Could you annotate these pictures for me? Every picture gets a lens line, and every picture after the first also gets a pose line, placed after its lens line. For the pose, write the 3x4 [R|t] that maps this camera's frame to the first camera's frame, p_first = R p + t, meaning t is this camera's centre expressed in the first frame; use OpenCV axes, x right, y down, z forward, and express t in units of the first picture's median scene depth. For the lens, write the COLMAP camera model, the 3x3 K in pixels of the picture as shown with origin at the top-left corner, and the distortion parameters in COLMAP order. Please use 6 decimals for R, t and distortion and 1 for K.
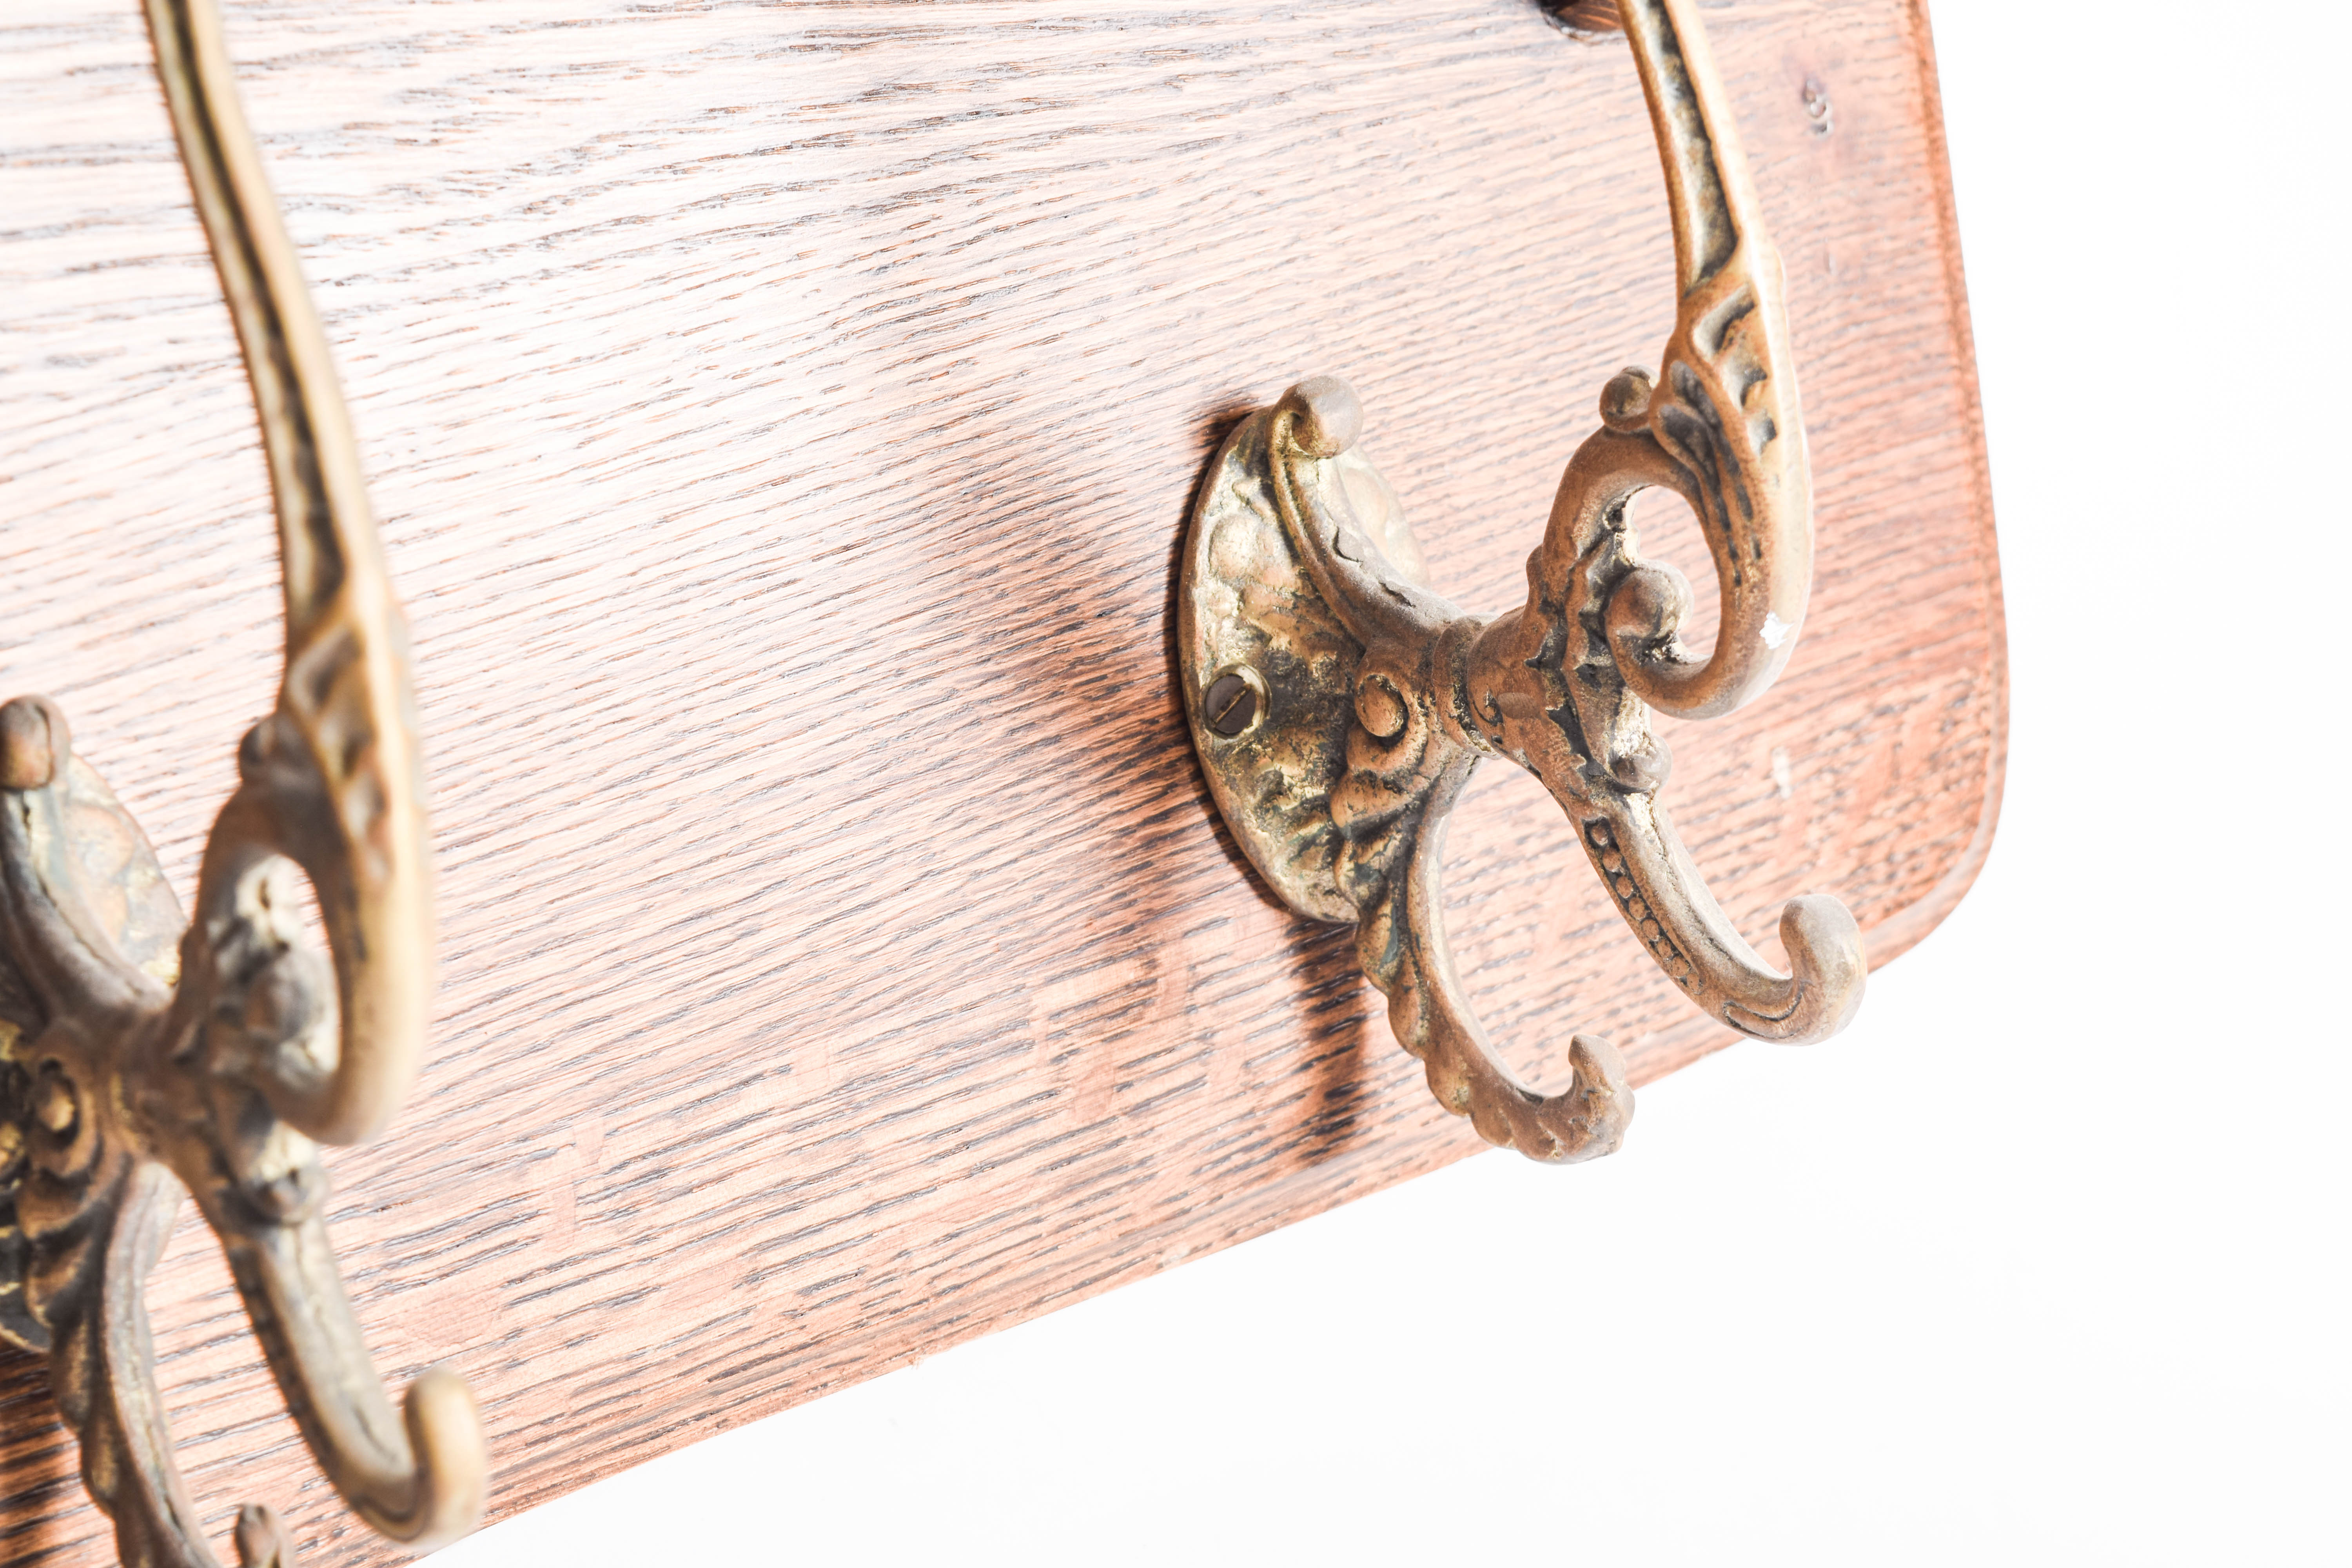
lens RADIAL K [[5322.6, 0, 1190.6], [0, 5322.6, 795.1], [0, 0, 1]] dist [-0.043923, 0.000000]
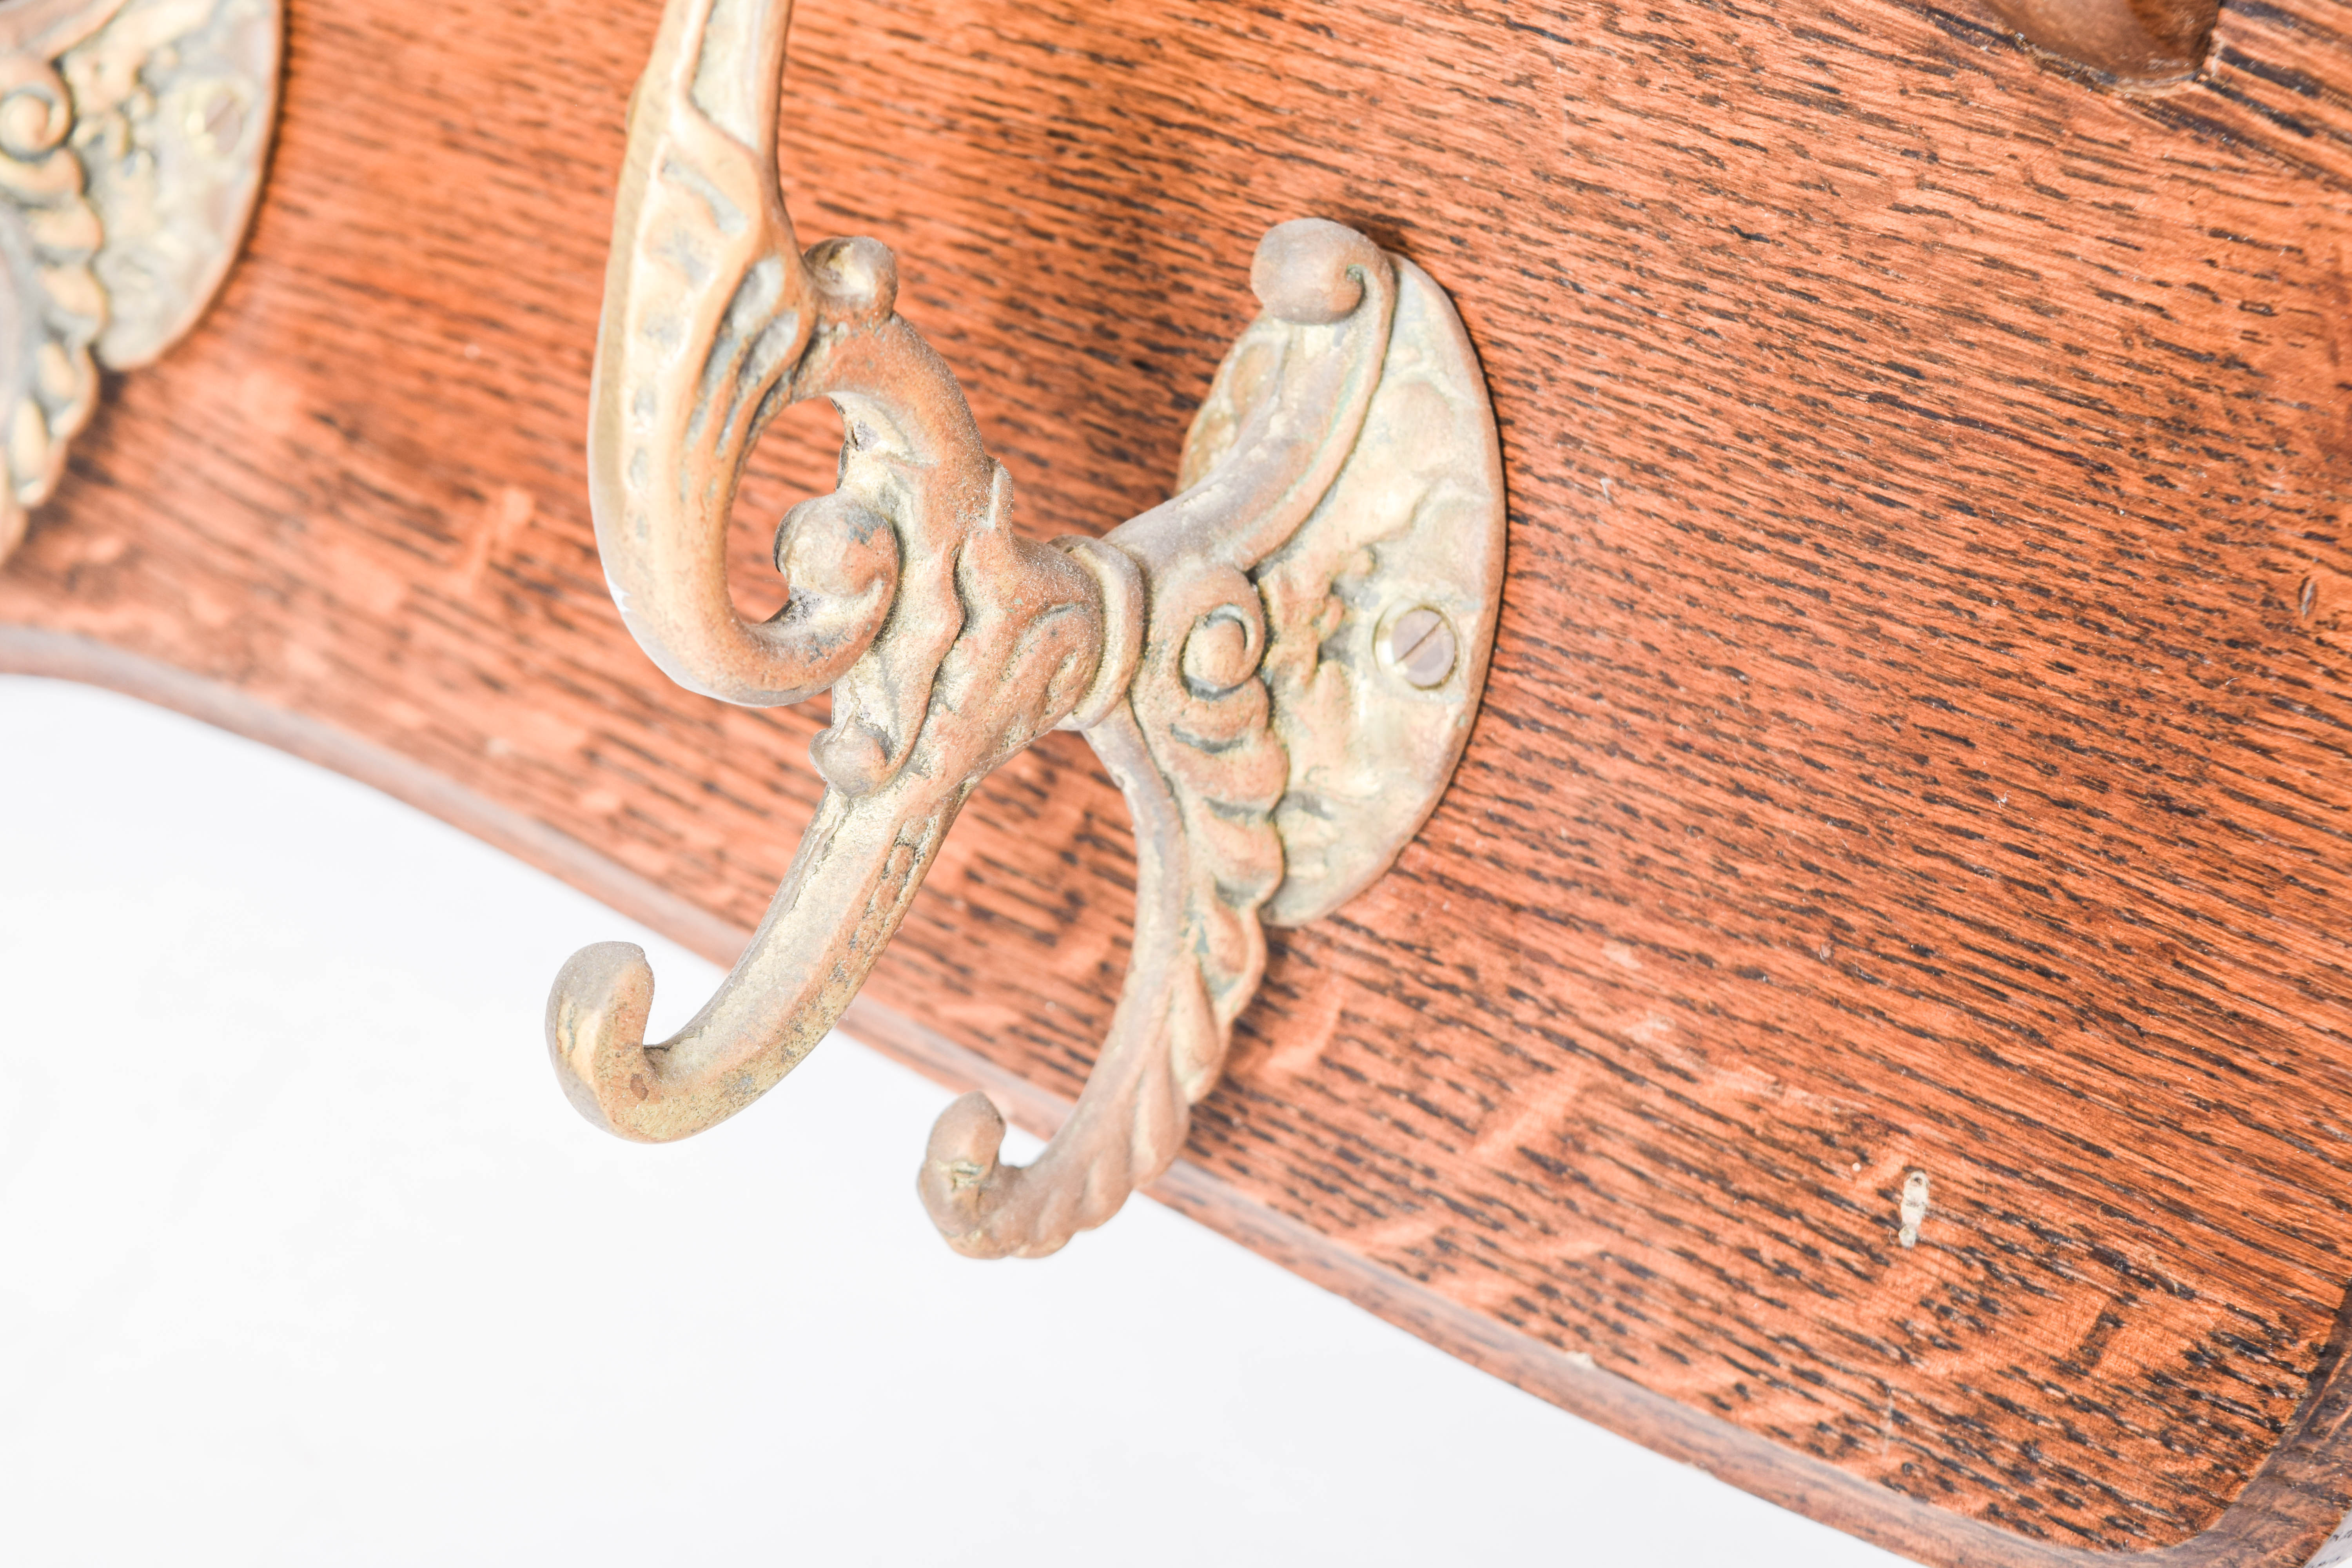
lens RADIAL K [[5322.6, 0, 1188.0], [0, 5322.6, 777.9], [0, 0, 1]] dist [-0.043923, 0.000000]
pose [[0.168434, 0.496749, -0.851393, 0.719442], [-0.393479, 0.825816, 0.403982, -0.318679], [0.903772, 0.266961, 0.334555, 0.775646]]
